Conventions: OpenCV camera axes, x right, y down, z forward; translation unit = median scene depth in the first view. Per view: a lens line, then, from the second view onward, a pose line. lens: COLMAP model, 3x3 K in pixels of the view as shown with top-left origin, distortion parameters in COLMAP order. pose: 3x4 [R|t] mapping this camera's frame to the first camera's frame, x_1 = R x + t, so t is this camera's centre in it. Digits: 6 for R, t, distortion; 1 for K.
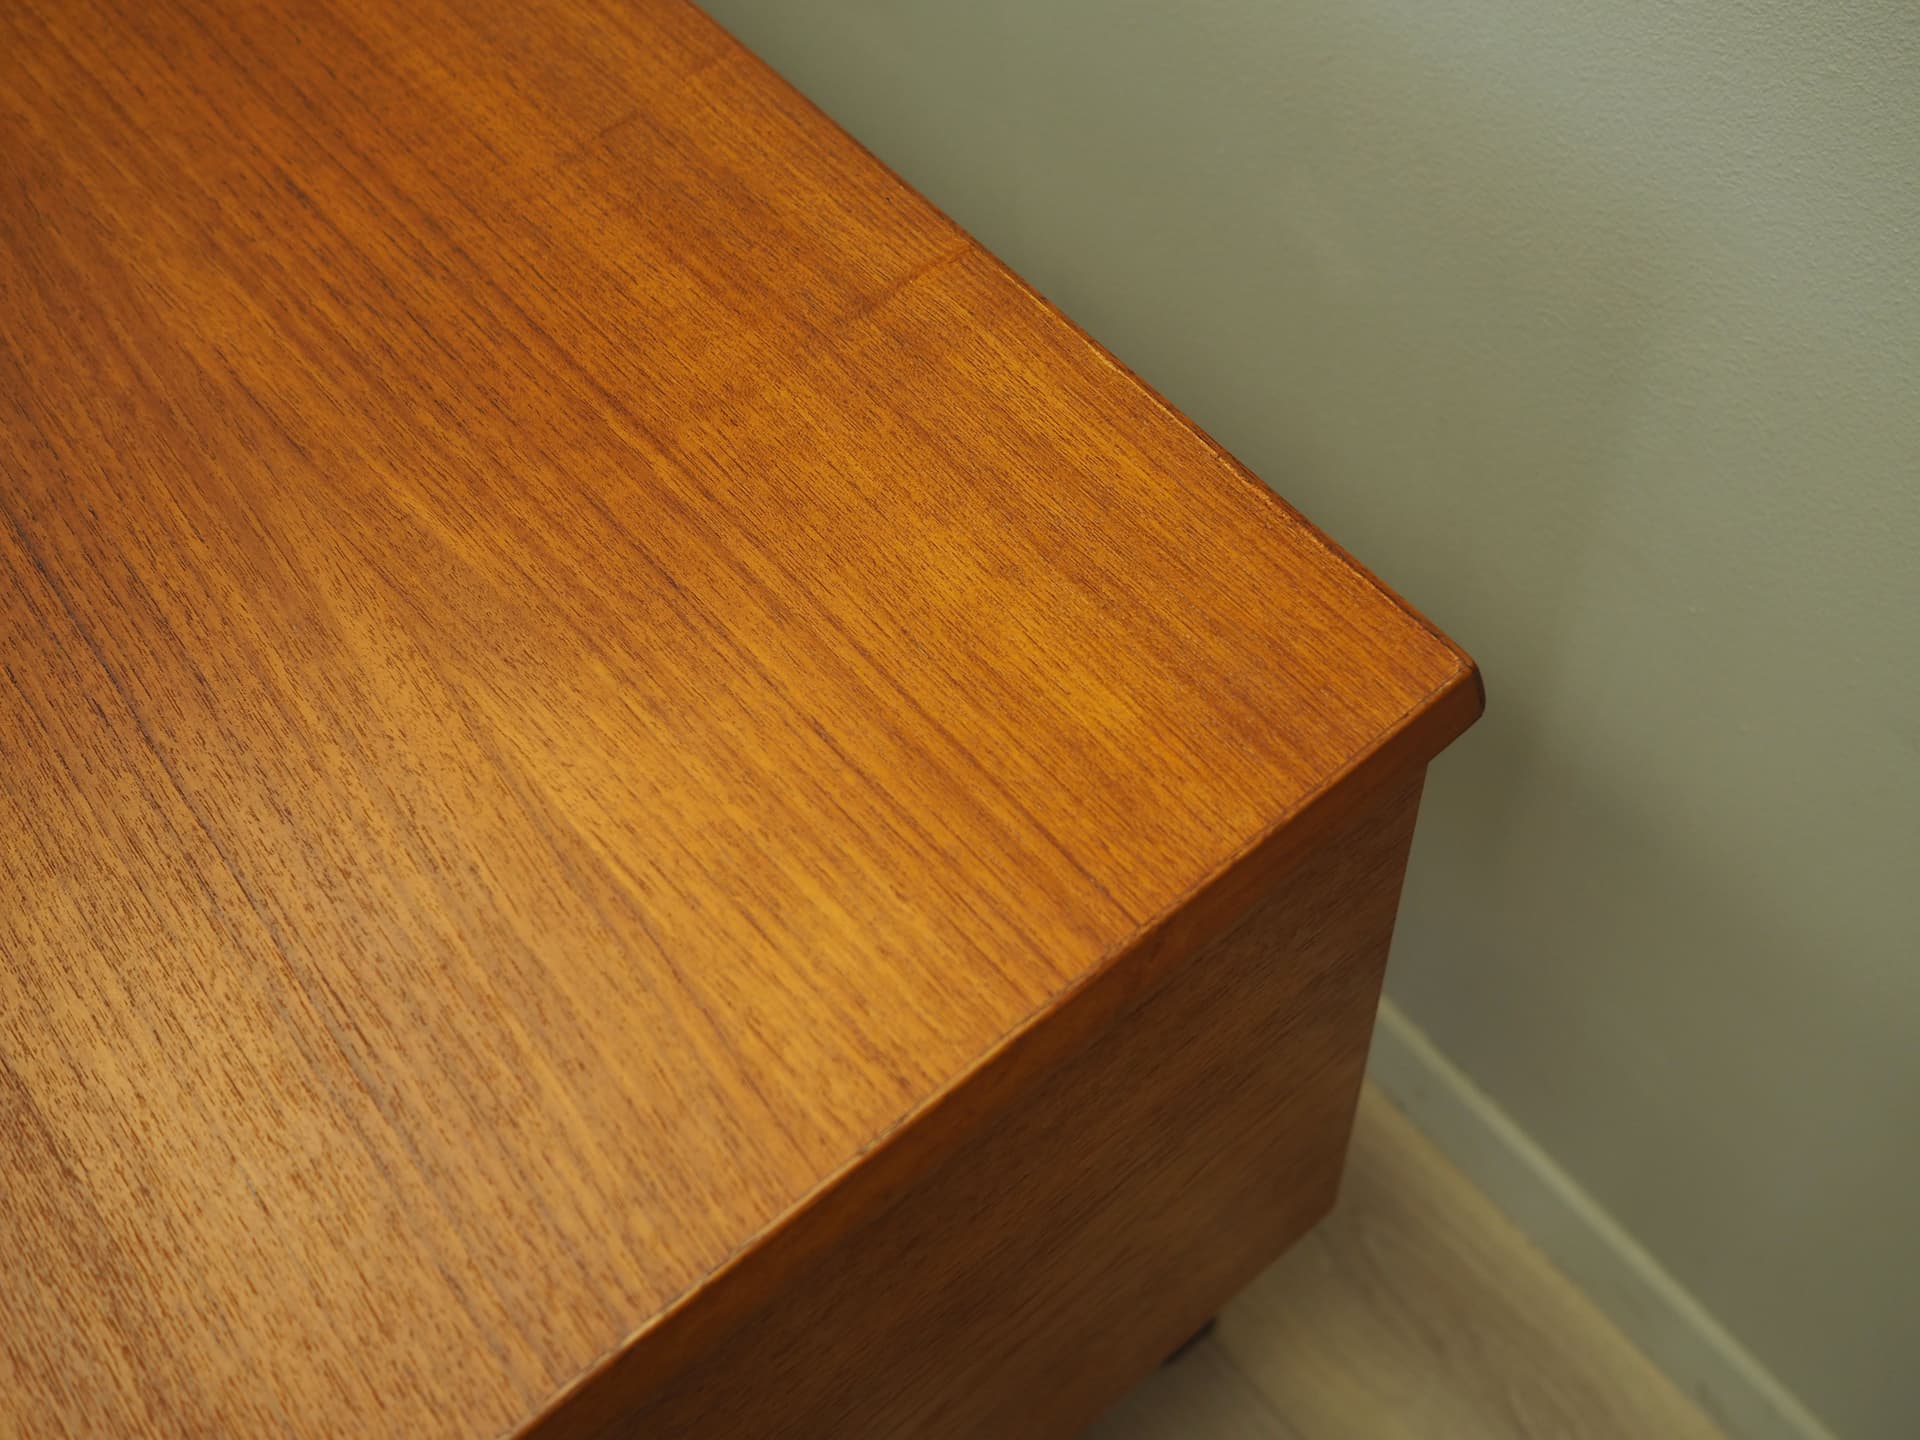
lens RADIAL K [[1984.6, 0, 909.6], [0, 1984.6, 762.4], [0, 0, 1]] dist [-0.037543, 0.000000]
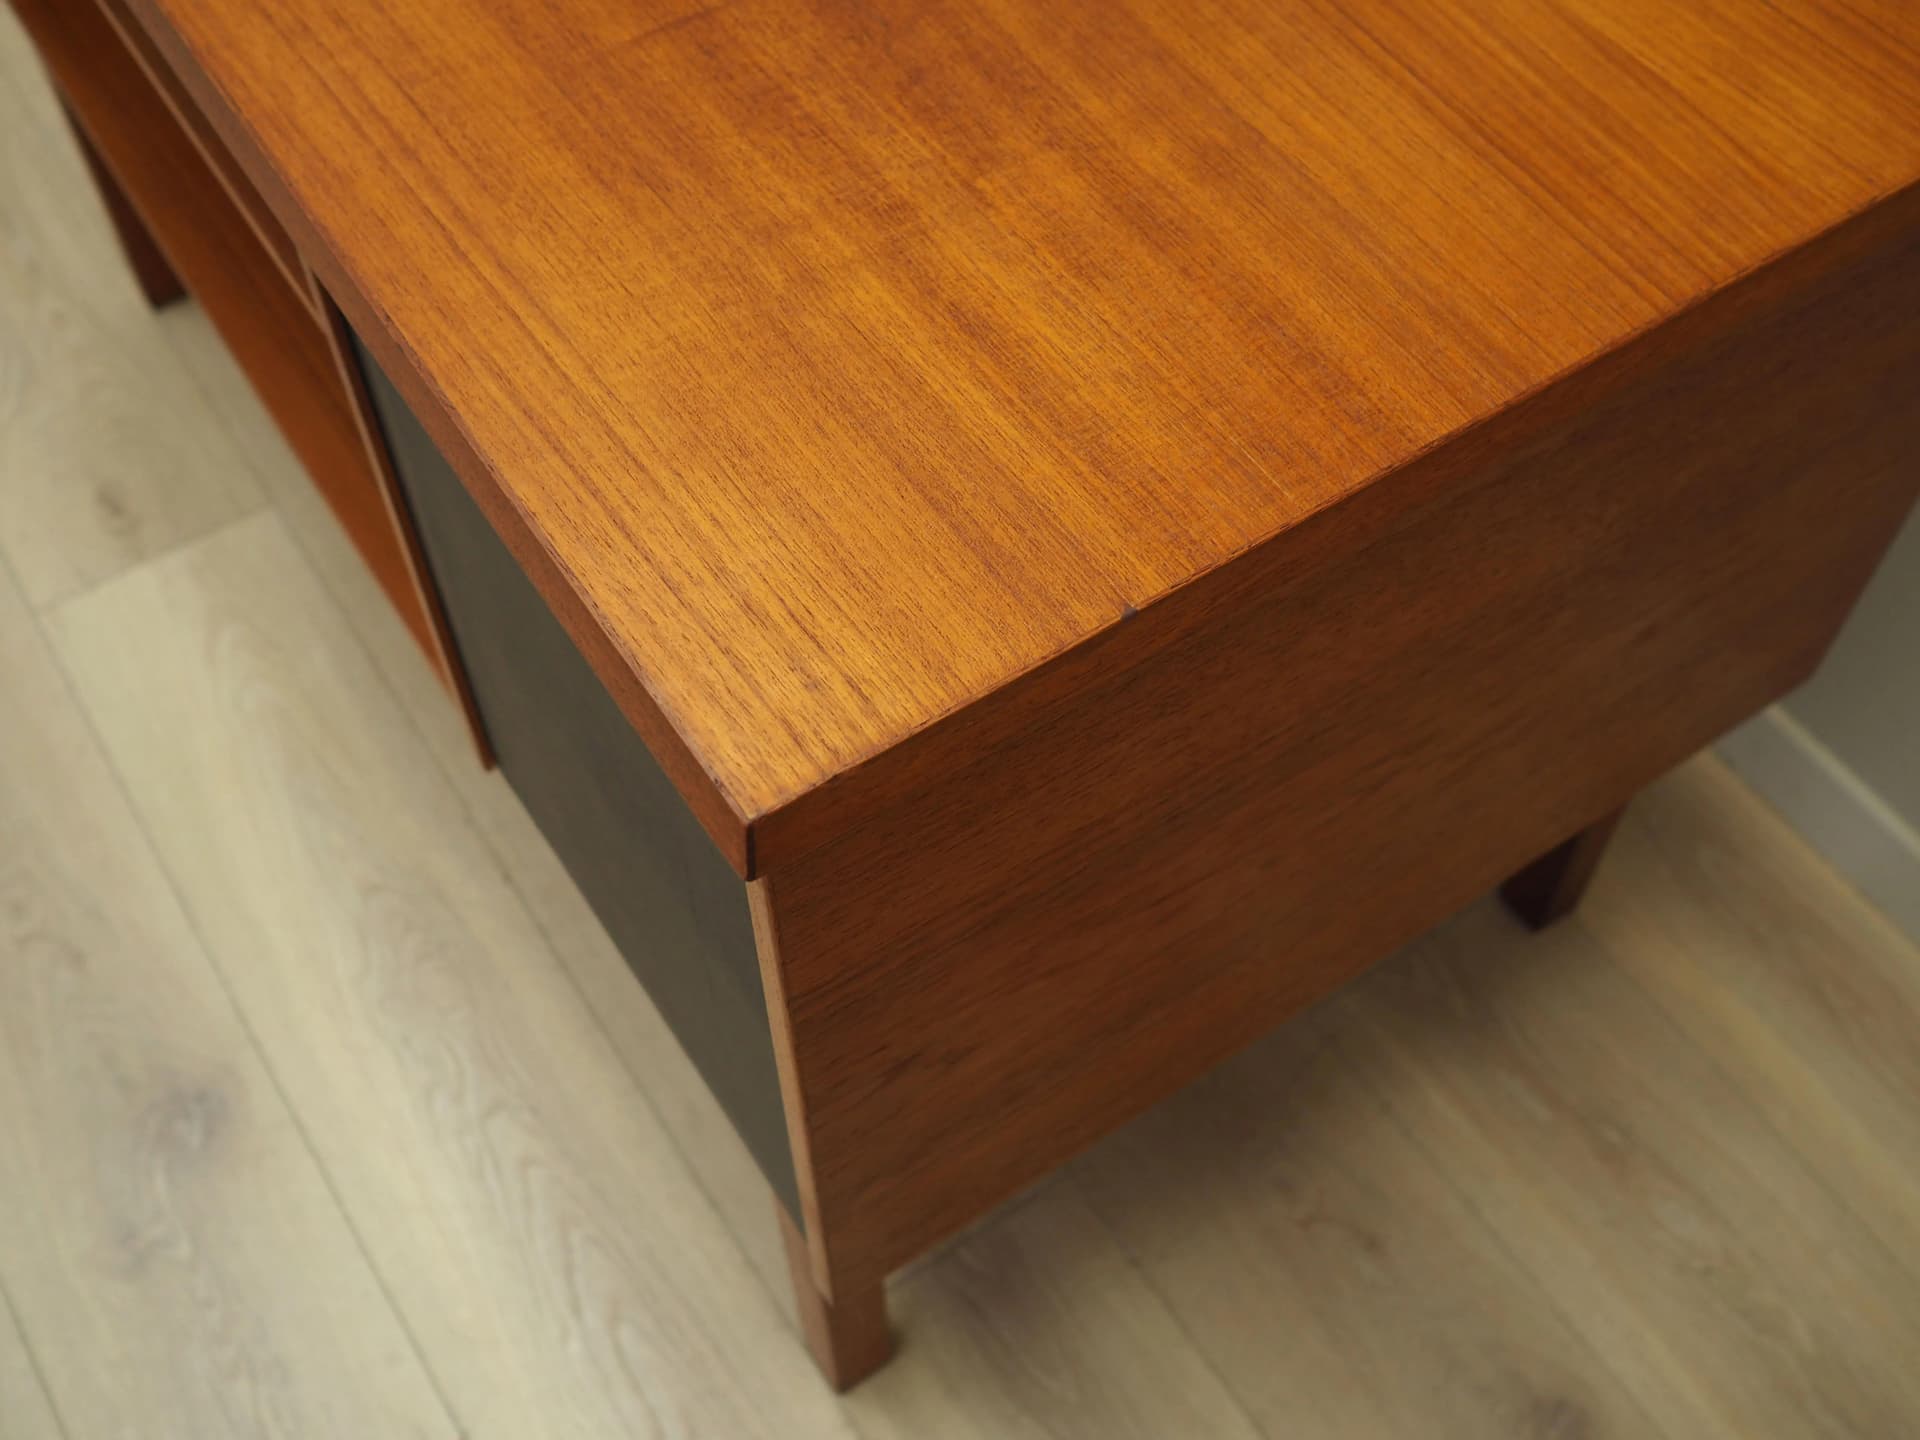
lens RADIAL K [[1984.6, 0, 867.5], [0, 1984.6, 735.7], [0, 0, 1]] dist [-0.037543, 0.000000]
pose [[0.992188, 0.123239, -0.019392, -0.642632], [-0.123603, 0.992152, -0.018886, 0.664788], [0.016913, 0.021135, 0.999634, -0.467660]]
